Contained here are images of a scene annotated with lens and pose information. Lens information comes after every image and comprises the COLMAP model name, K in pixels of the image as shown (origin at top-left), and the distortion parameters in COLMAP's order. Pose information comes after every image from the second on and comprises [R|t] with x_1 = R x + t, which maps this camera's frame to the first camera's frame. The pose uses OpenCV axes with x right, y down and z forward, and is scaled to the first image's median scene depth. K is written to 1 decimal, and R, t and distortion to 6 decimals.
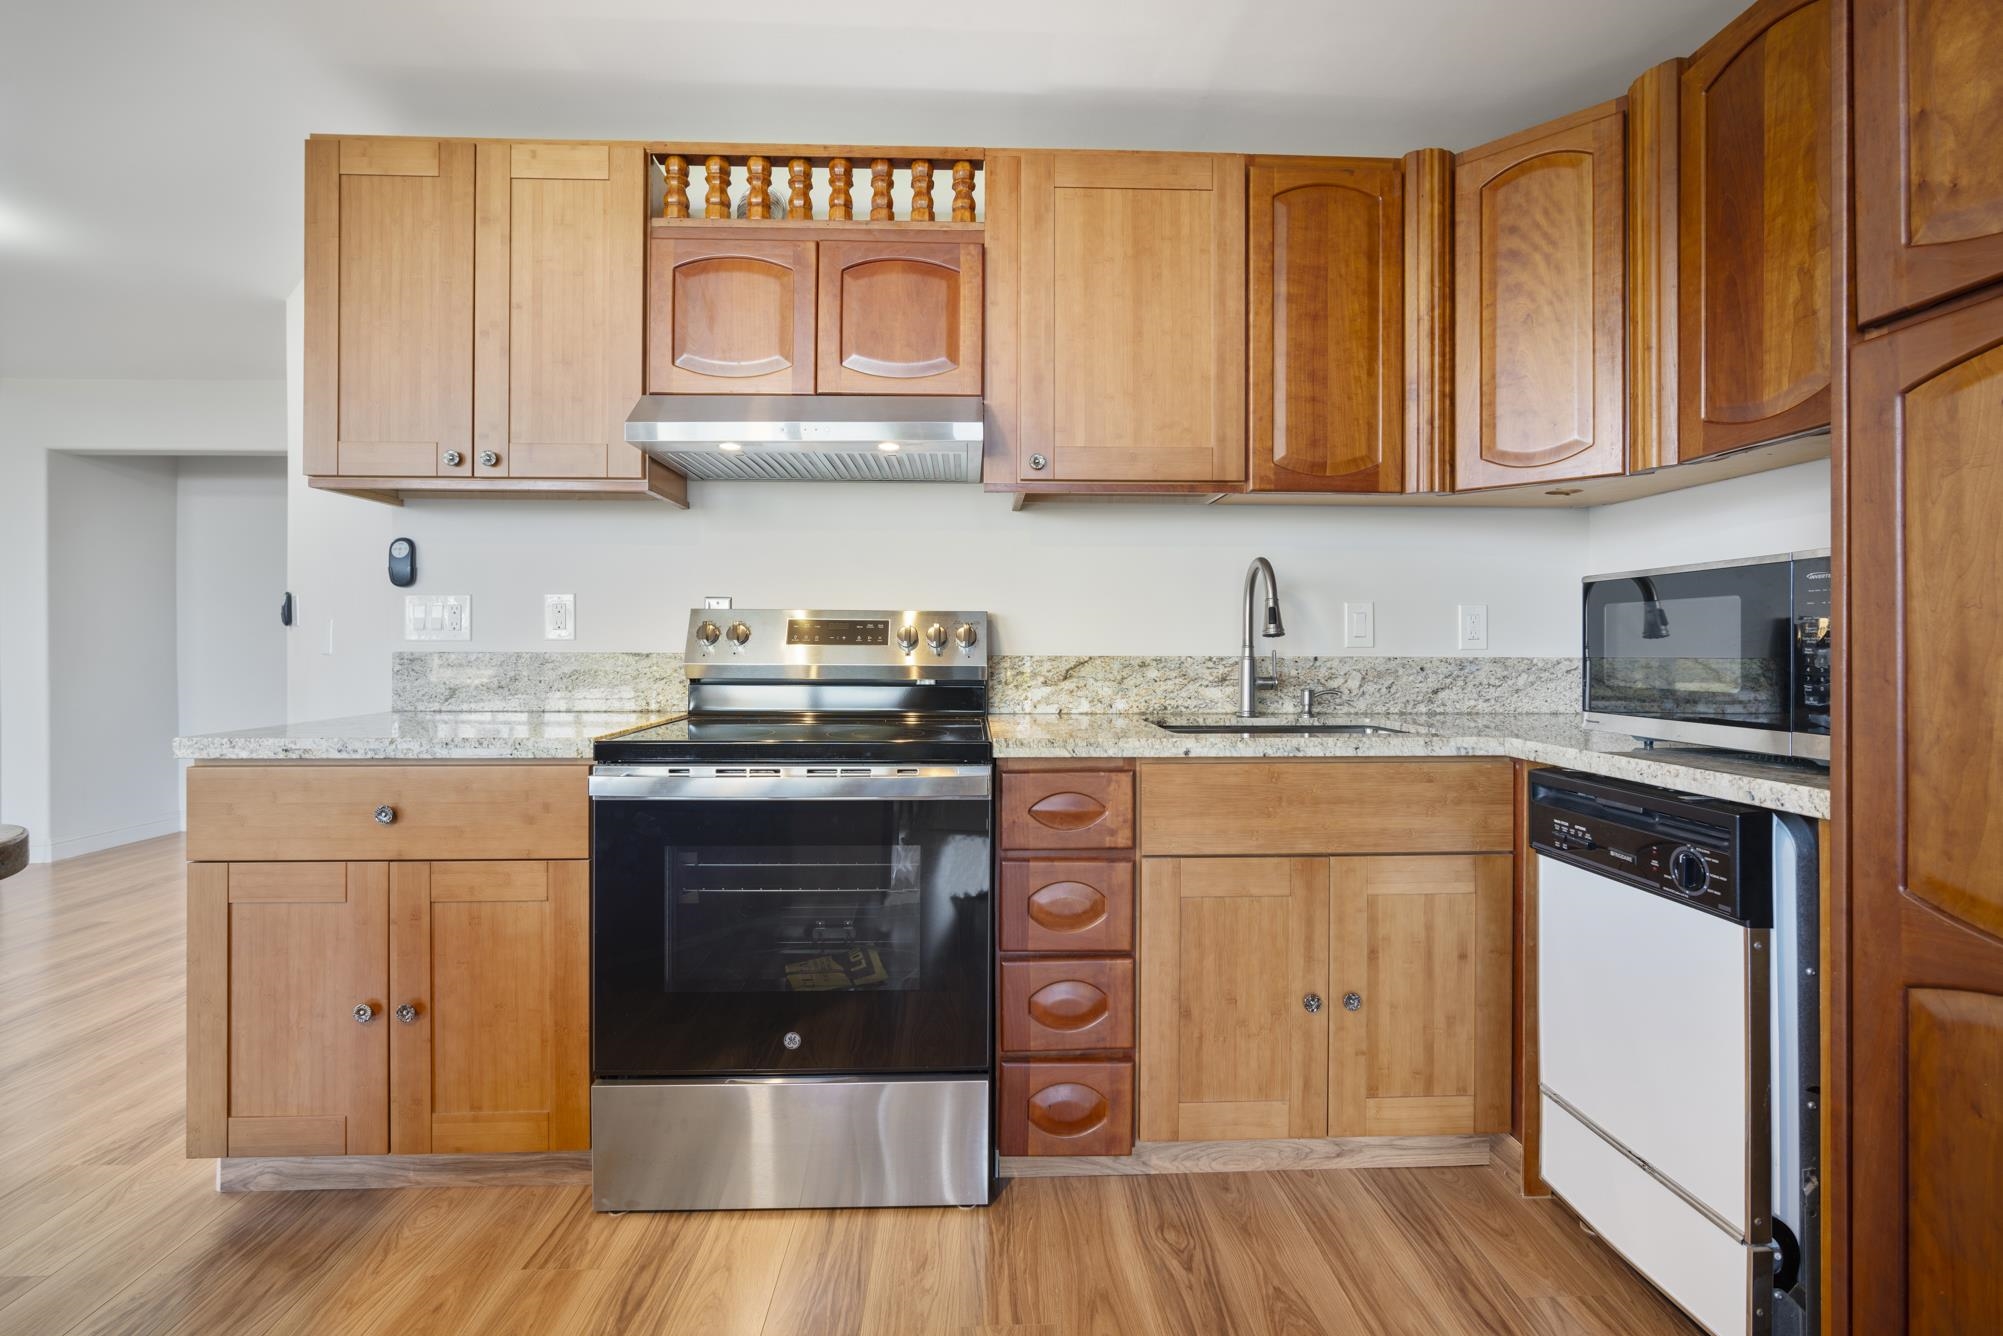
lens RADIAL K [[884.8, 0, 999.8], [0, 884.8, 651.1], [0, 0, 1]] dist [-0.009098, 0.001018]
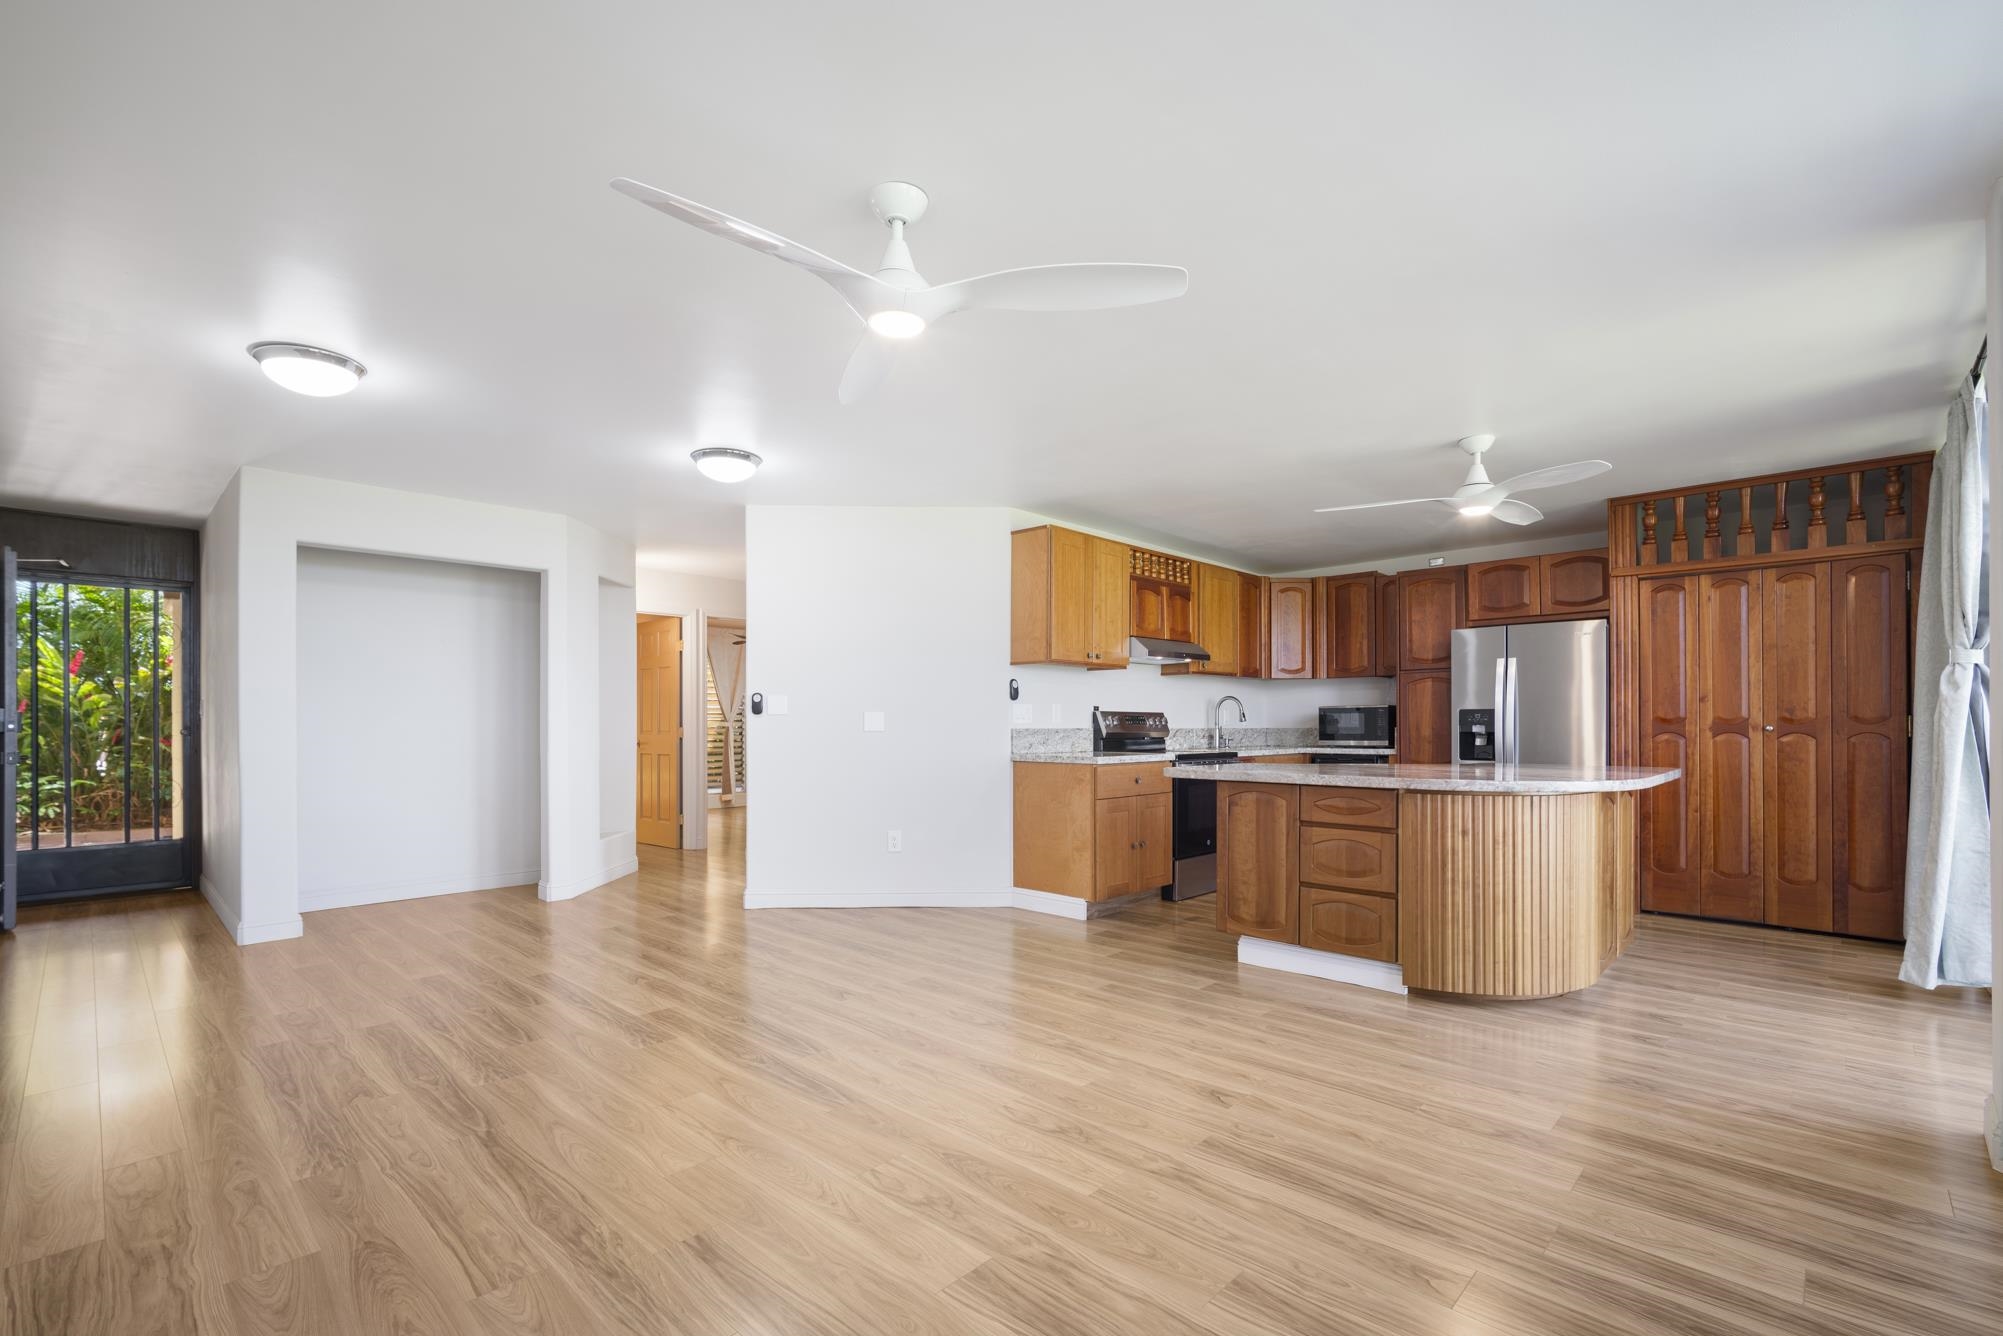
lens RADIAL K [[888.5, 0, 1002.3], [0, 888.5, 723.3], [0, 0, 1]] dist [-0.001860, 0.000177]
pose [[0.718180, -0.003848, 0.695846, -2.605833], [0.009639, 0.999944, -0.004418, -0.003803], [-0.695790, 0.009880, 0.718177, -0.733752]]
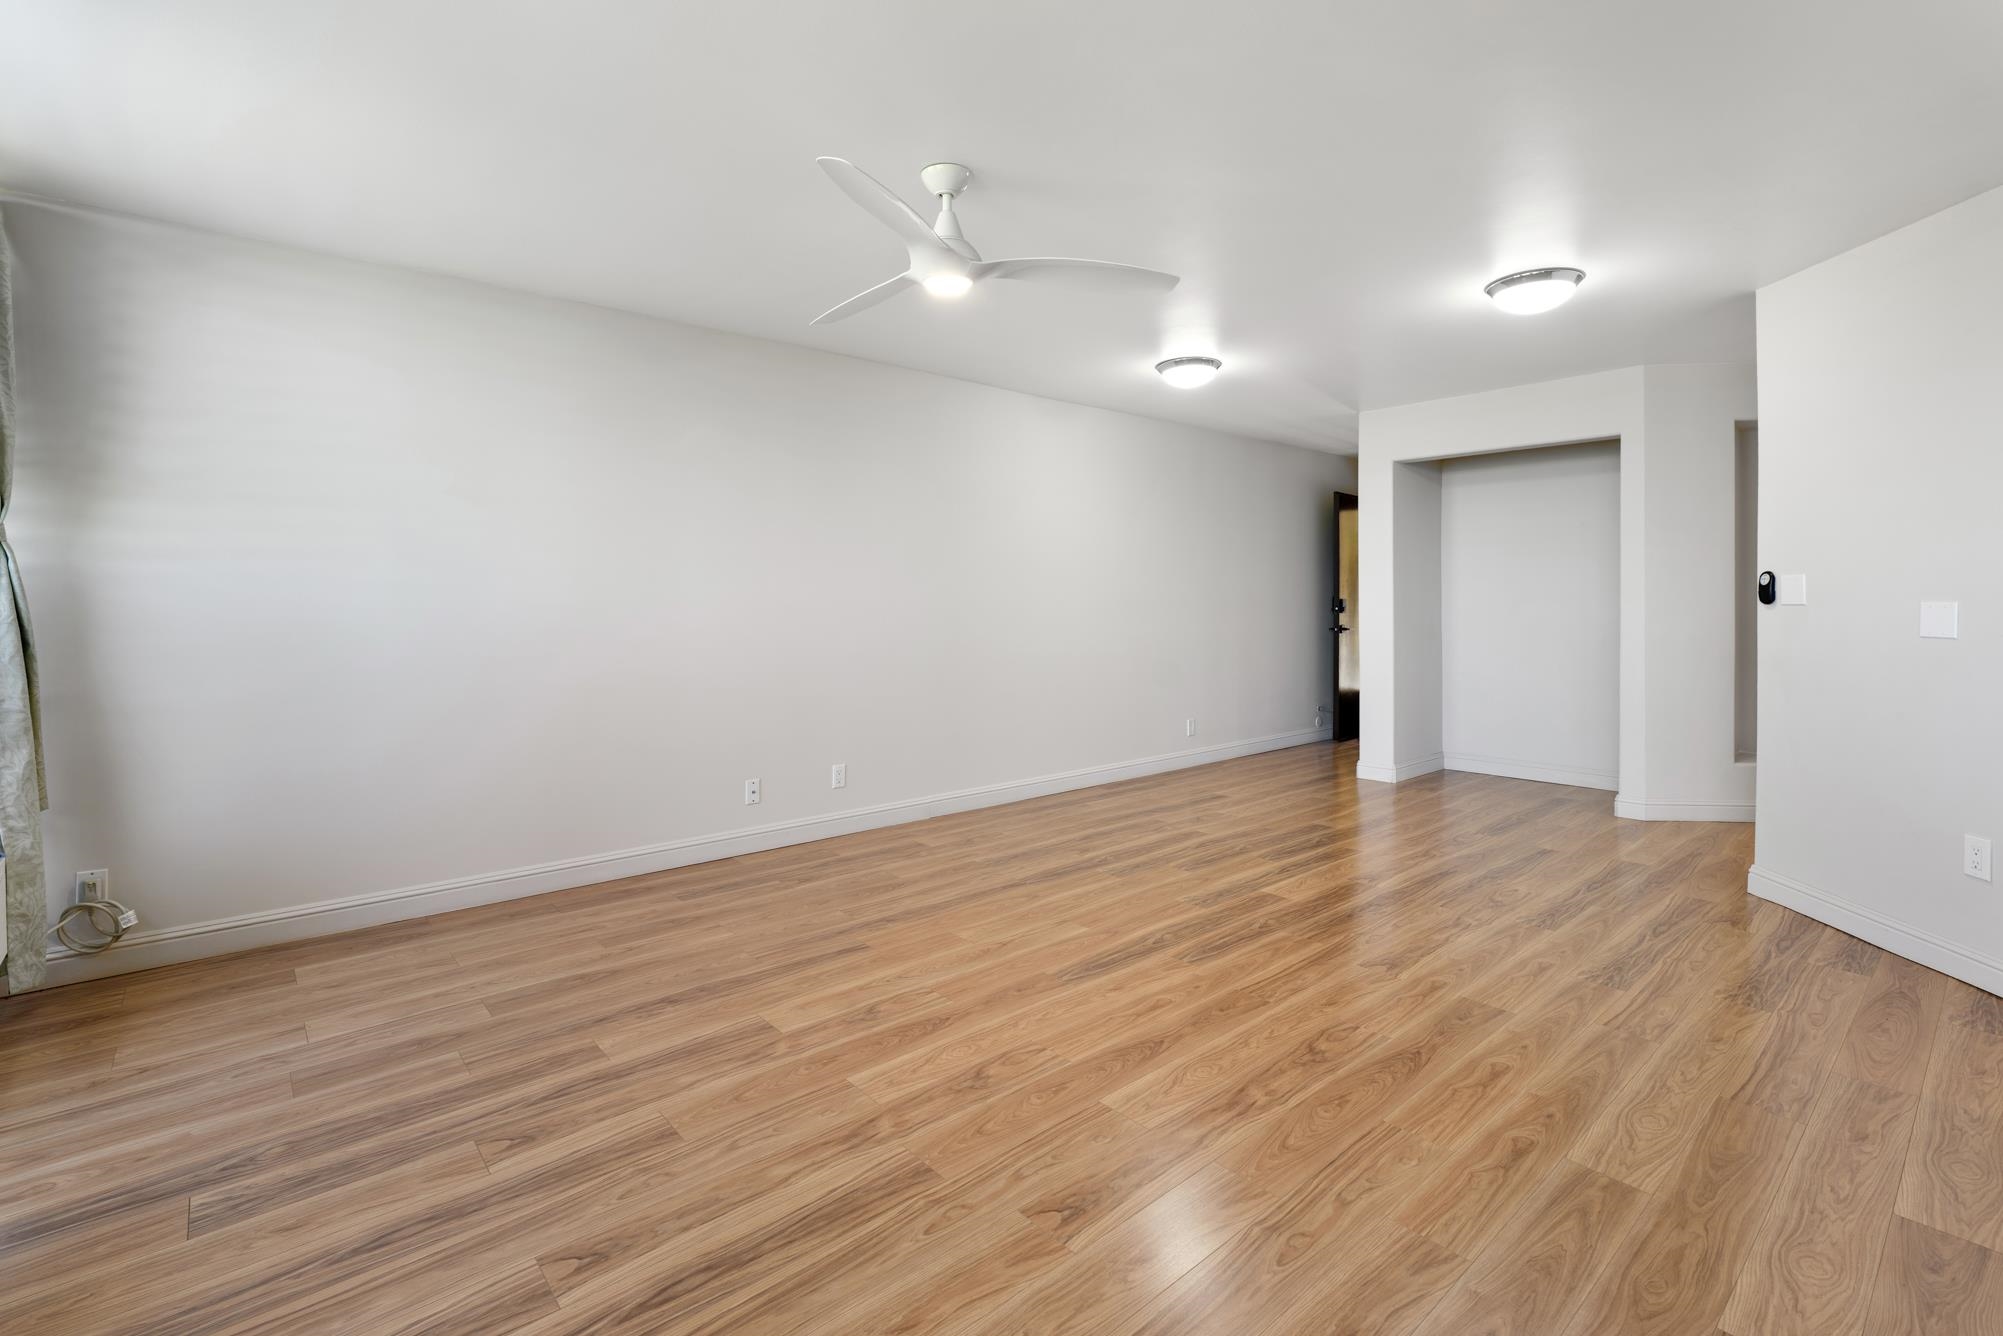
lens RADIAL K [[914.4, 0, 995.4], [0, 914.4, 598.9], [0, 0, 1]] dist [-0.008352, -0.000085]
pose [[0.623622, -0.001500, -0.781724, -0.881275], [-0.004484, 0.999975, -0.005495, -0.038959], [0.781713, 0.006932, 0.623600, -0.615974]]
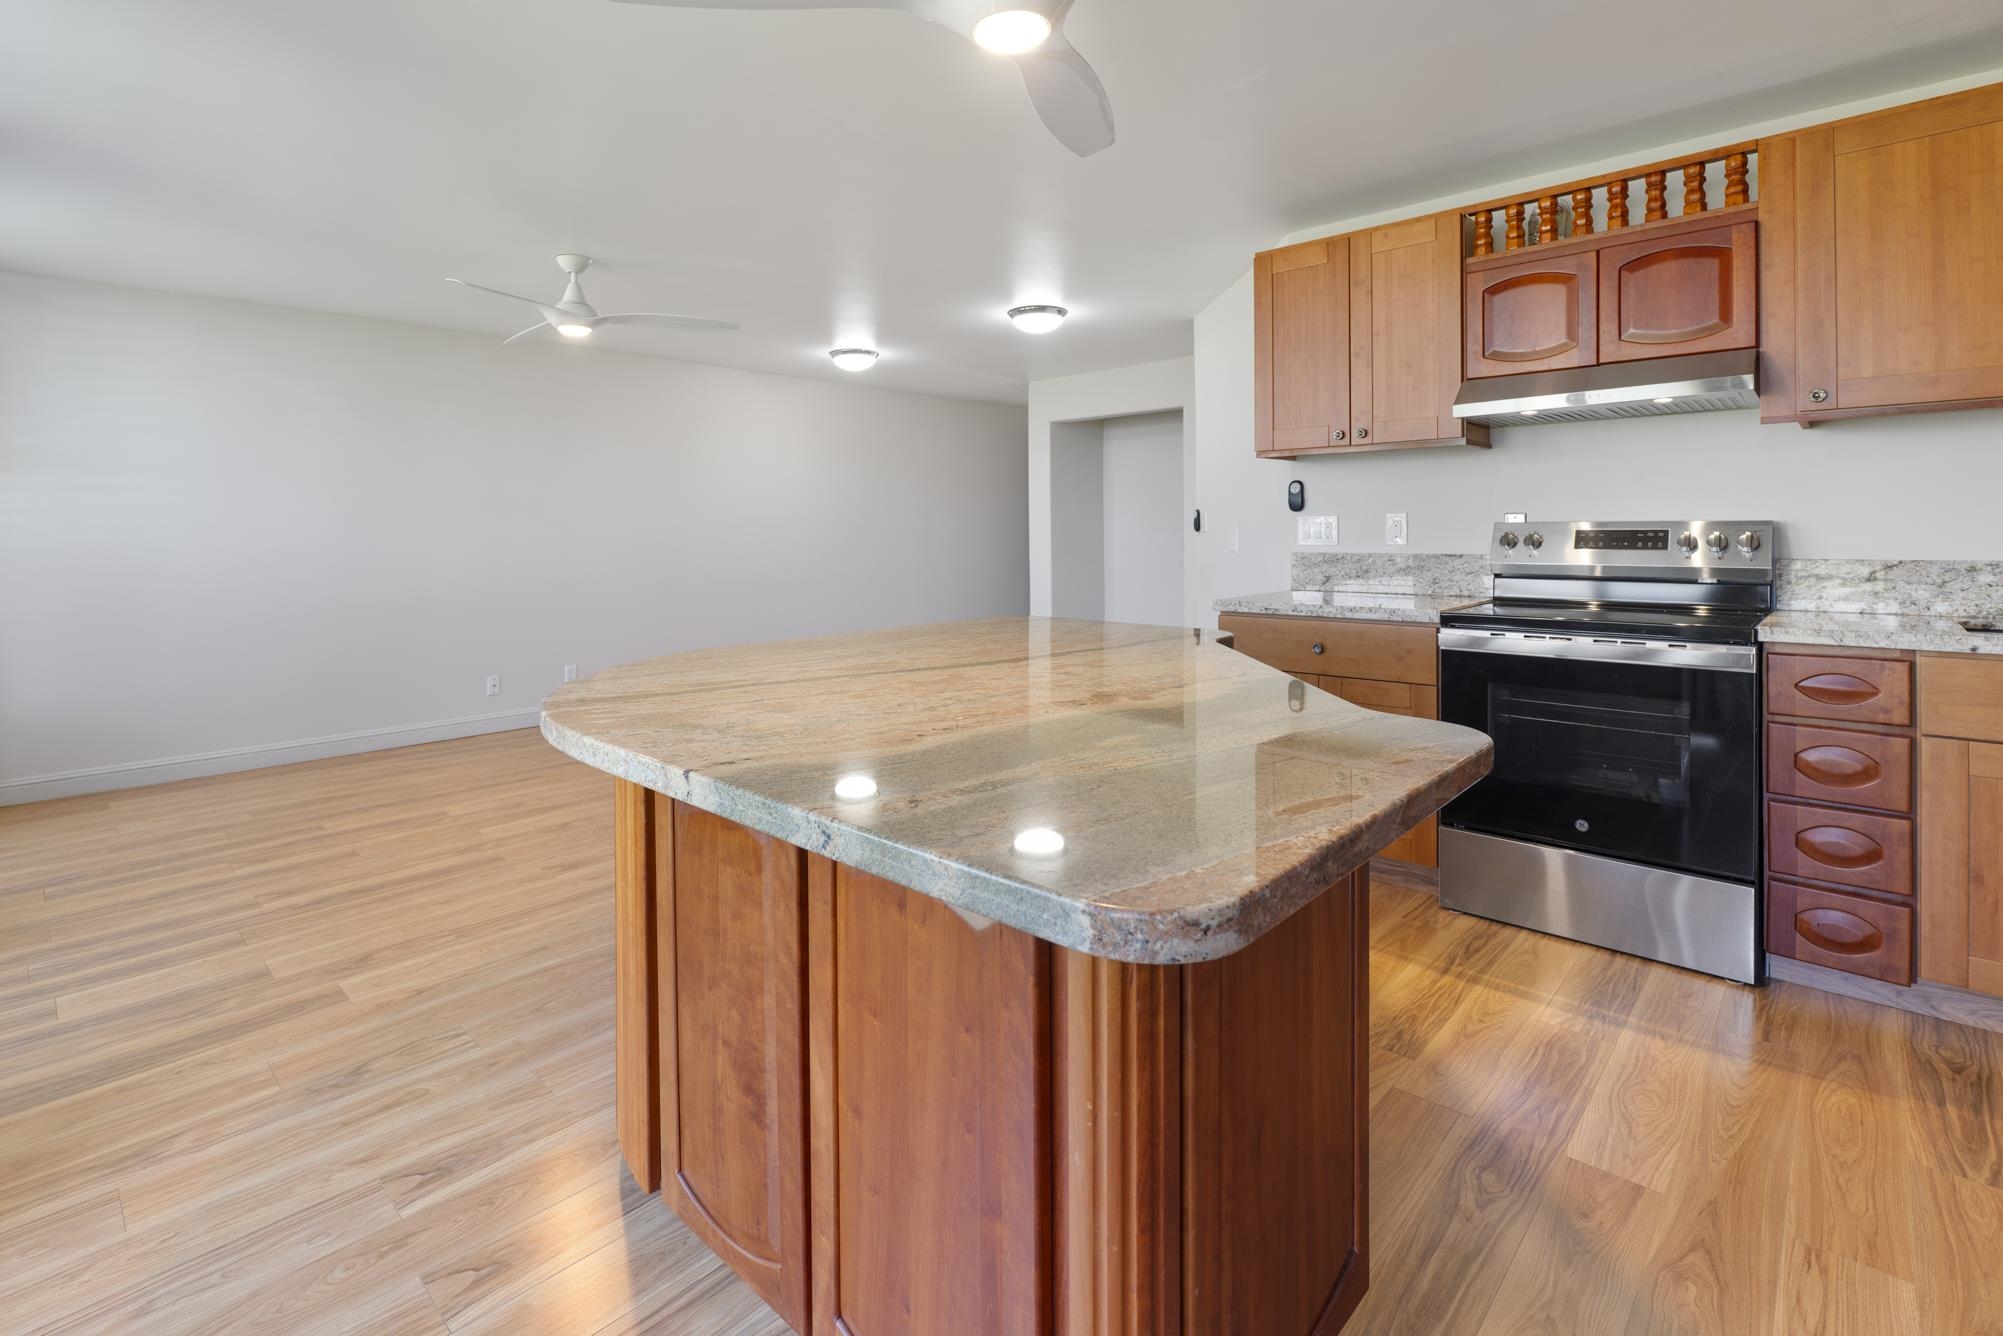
lens RADIAL K [[925.4, 0, 998.0], [0, 925.4, 535.2], [0, 0, 1]] dist [-0.008270, 0.000150]
pose [[0.705061, -0.006949, -0.709113, 0.138094], [0.006055, 0.999975, -0.003780, -0.030818], [0.709121, -0.001629, 0.705085, -0.622679]]
